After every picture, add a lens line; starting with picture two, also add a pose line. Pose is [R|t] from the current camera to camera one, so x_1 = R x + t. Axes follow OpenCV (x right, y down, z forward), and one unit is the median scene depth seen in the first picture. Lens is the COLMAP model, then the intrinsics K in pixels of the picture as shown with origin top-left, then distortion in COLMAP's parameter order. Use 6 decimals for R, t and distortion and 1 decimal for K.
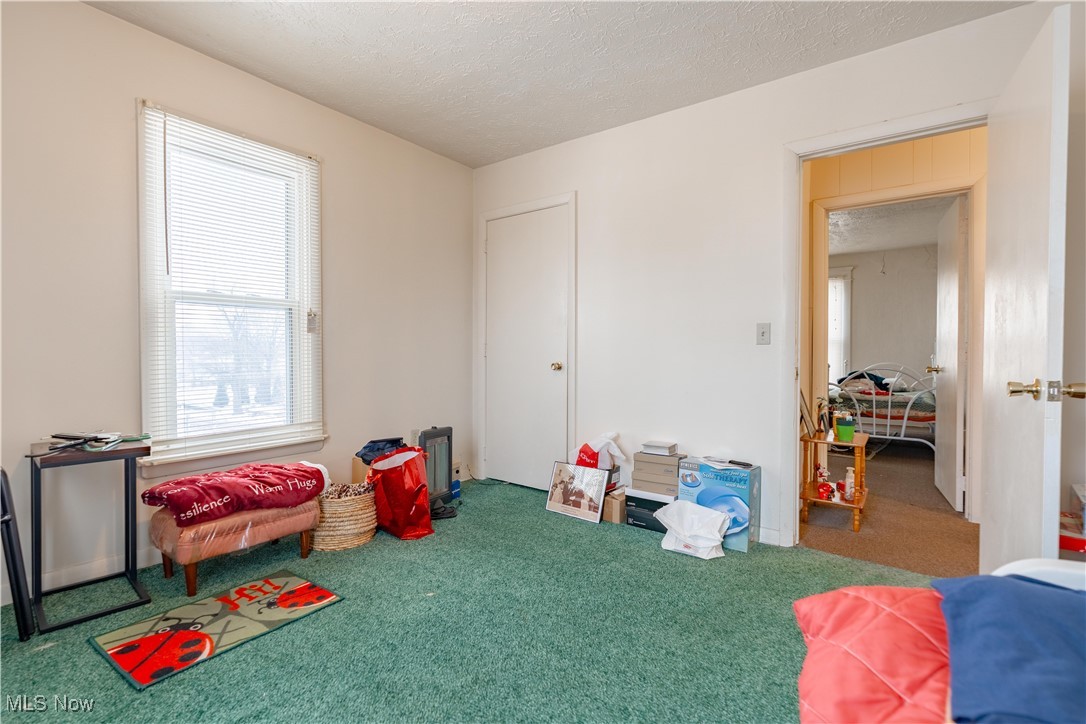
lens RADIAL K [[481.8, 0, 550.5], [0, 481.8, 360.5], [0, 0, 1]] dist [-0.003666, 0.002328]
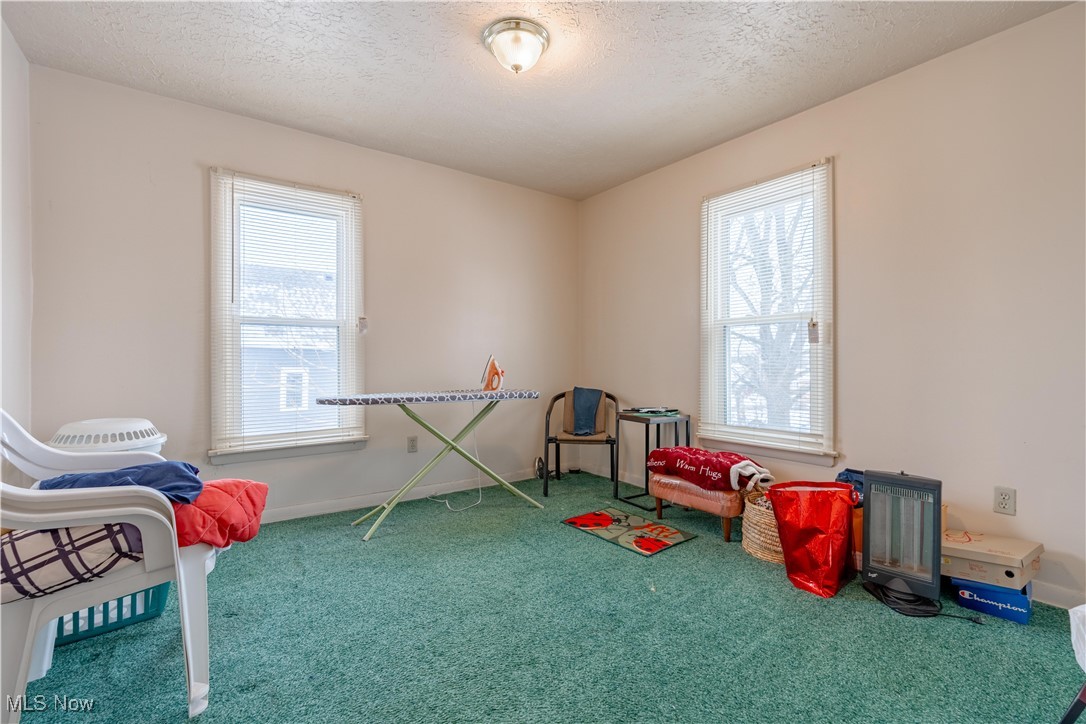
lens RADIAL K [[481.8, 0, 550.8], [0, 481.8, 362.6], [0, 0, 1]] dist [-0.003666, 0.002328]
pose [[-0.276028, -0.002973, -0.961145, 0.851625], [-0.018176, 0.999833, 0.002127, -0.014099], [0.960978, 0.018057, -0.276035, 1.086013]]
